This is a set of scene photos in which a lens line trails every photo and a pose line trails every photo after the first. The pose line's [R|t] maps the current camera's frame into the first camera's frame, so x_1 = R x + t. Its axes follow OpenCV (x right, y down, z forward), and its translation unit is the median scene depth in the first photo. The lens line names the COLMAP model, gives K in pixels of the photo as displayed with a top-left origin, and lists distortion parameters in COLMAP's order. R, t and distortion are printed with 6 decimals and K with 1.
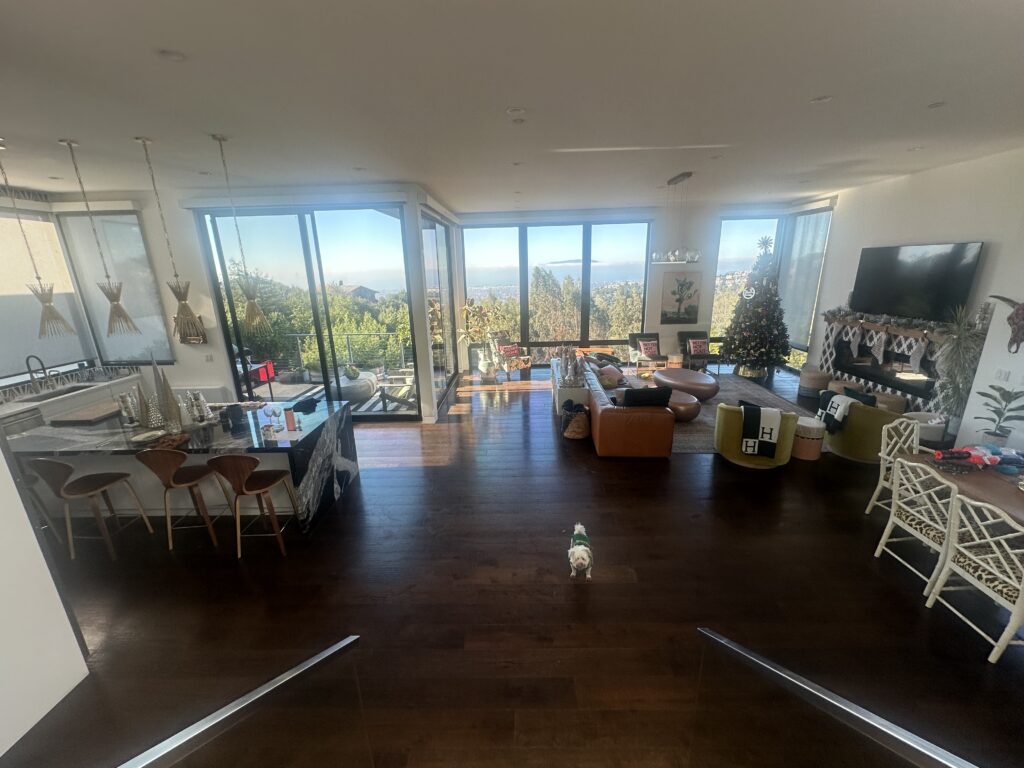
lens RADIAL K [[406.6, 0, 513.0], [0, 406.6, 380.8], [0, 0, 1]] dist [0.000737, 0.000233]
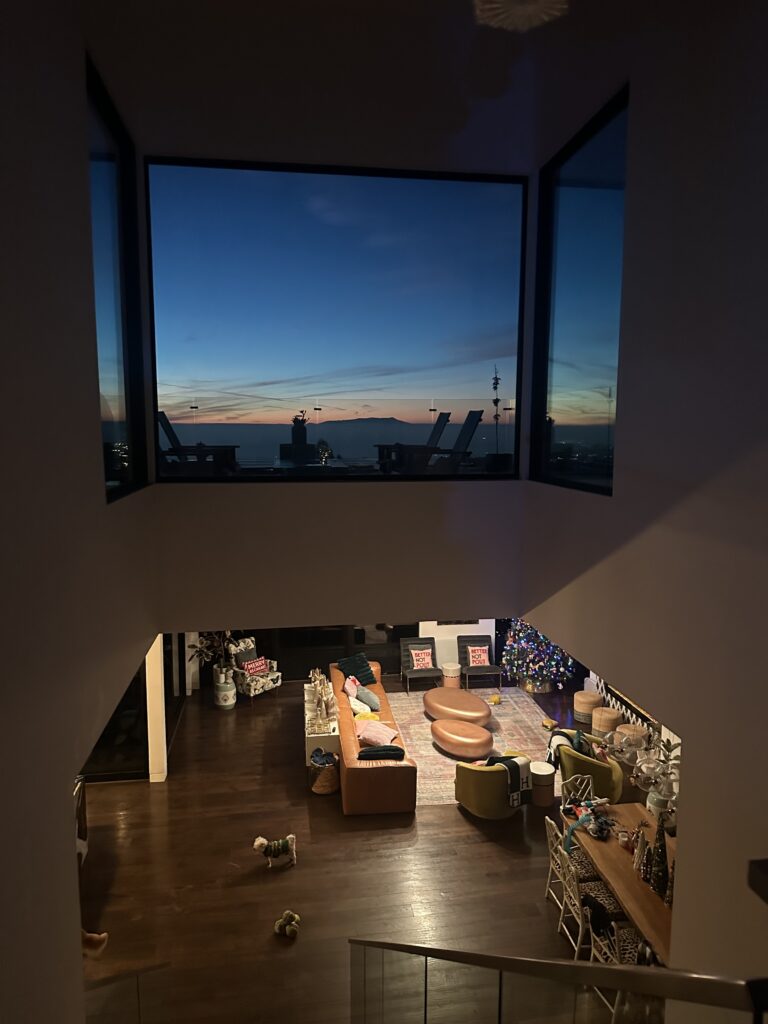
lens RADIAL K [[701.2, 0, 387.0], [0, 701.2, 505.8], [0, 0, 1]] dist [0.079779, -0.169516]
pose [[0.984563, 0.005328, 0.174951, 0.004752], [0.024511, 0.985491, -0.167947, -0.165121], [-0.173308, 0.169643, 0.970147, -0.505072]]
